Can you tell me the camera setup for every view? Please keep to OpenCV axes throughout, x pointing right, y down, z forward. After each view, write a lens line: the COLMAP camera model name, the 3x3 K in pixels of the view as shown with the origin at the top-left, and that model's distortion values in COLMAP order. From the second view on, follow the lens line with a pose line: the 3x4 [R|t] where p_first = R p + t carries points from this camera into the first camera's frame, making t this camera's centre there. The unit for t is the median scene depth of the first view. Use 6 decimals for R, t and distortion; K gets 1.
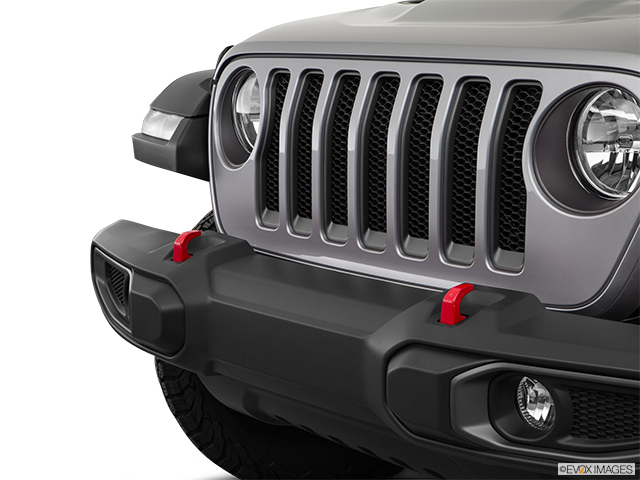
lens RADIAL K [[1435.2, 0, 327.4], [0, 1435.2, 215.3], [0, 0, 1]] dist [0.271010, 0.000000]
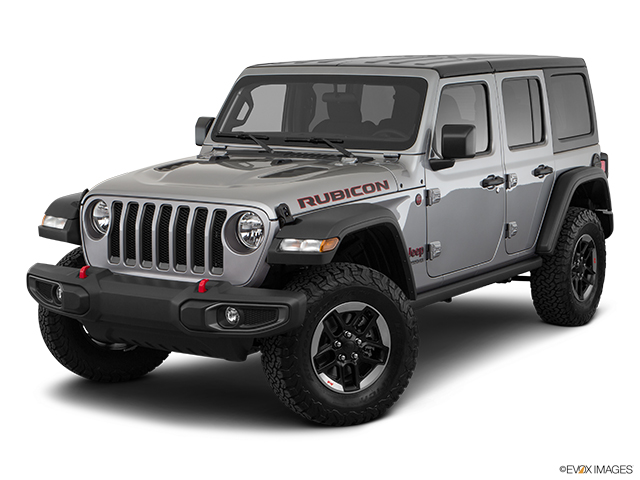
lens RADIAL K [[1324.1, 0, 301.4], [0, 1324.1, 251.0], [0, 0, 1]] dist [0.195551, 0.000000]
pose [[0.959119, -0.035746, 0.280738, -0.449680], [0.035544, 0.999351, 0.005812, -0.018095], [-0.280764, 0.004405, 0.959767, -1.577349]]
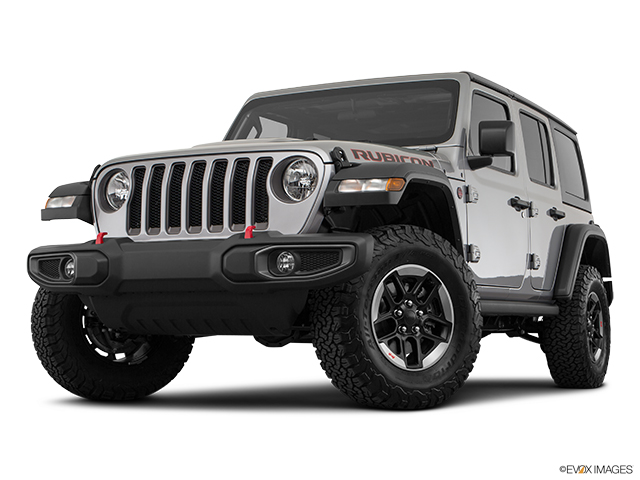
lens RADIAL K [[1205.2, 0, 316.6], [0, 1205.2, 242.0], [0, 0, 1]] dist [0.155322, 0.000000]
pose [[0.921918, 0.042791, 0.385015, -0.587797], [0.045447, 0.975070, -0.217193, 0.513633], [-0.384710, 0.217732, 0.896990, -0.915933]]
